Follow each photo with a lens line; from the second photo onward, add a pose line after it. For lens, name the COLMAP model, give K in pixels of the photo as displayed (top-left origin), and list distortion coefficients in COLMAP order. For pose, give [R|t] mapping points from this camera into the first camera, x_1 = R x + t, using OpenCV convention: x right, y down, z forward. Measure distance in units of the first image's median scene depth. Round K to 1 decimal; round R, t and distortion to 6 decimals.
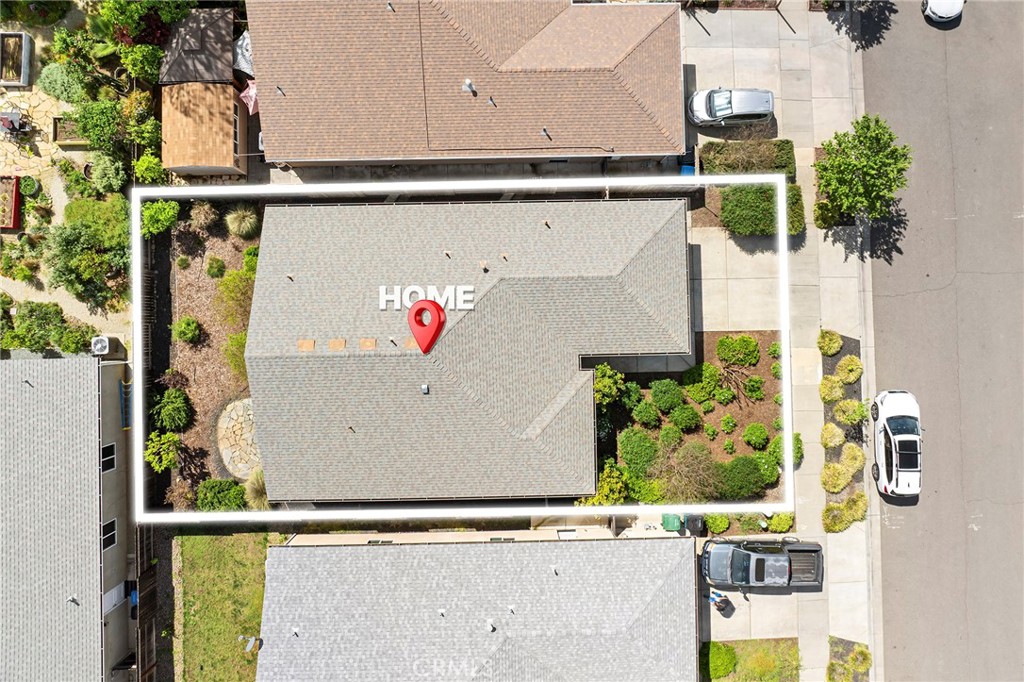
lens RADIAL K [[707.8, 0, 512.8], [0, 707.8, 264.9], [0, 0, 1]] dist [-0.023492, -0.004899]
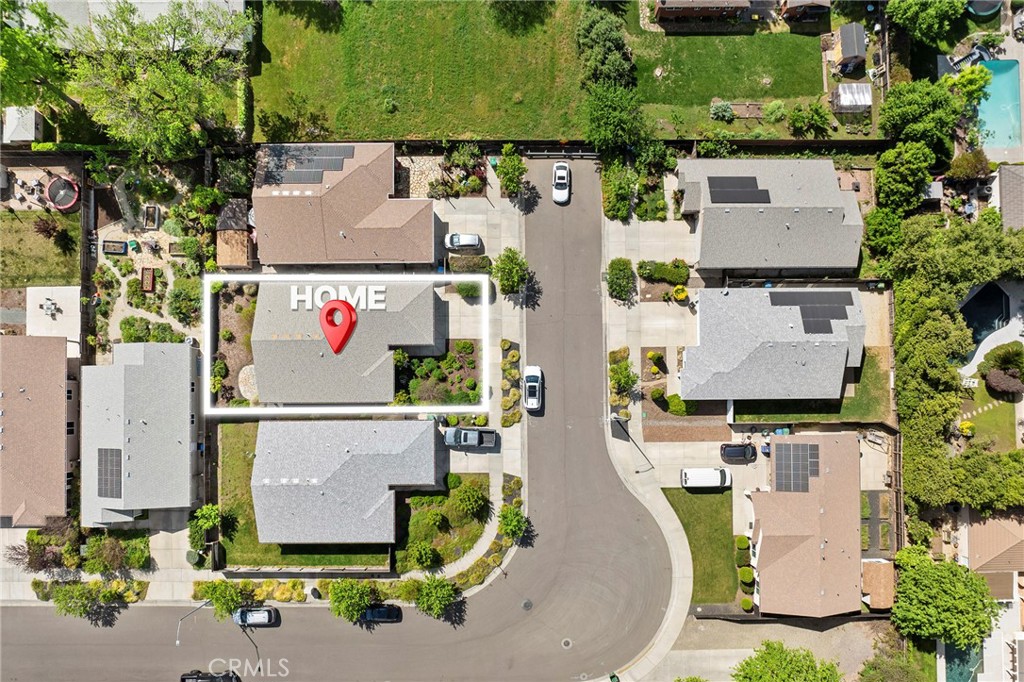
lens RADIAL K [[707.8, 0, 510.0], [0, 707.8, 345.2], [0, 0, 1]] dist [-0.023492, -0.004899]
pose [[0.999937, 0.011139, -0.001067, 0.479958], [-0.011136, 0.999934, 0.002752, 0.109385], [0.001098, -0.002740, 0.999996, -1.330121]]
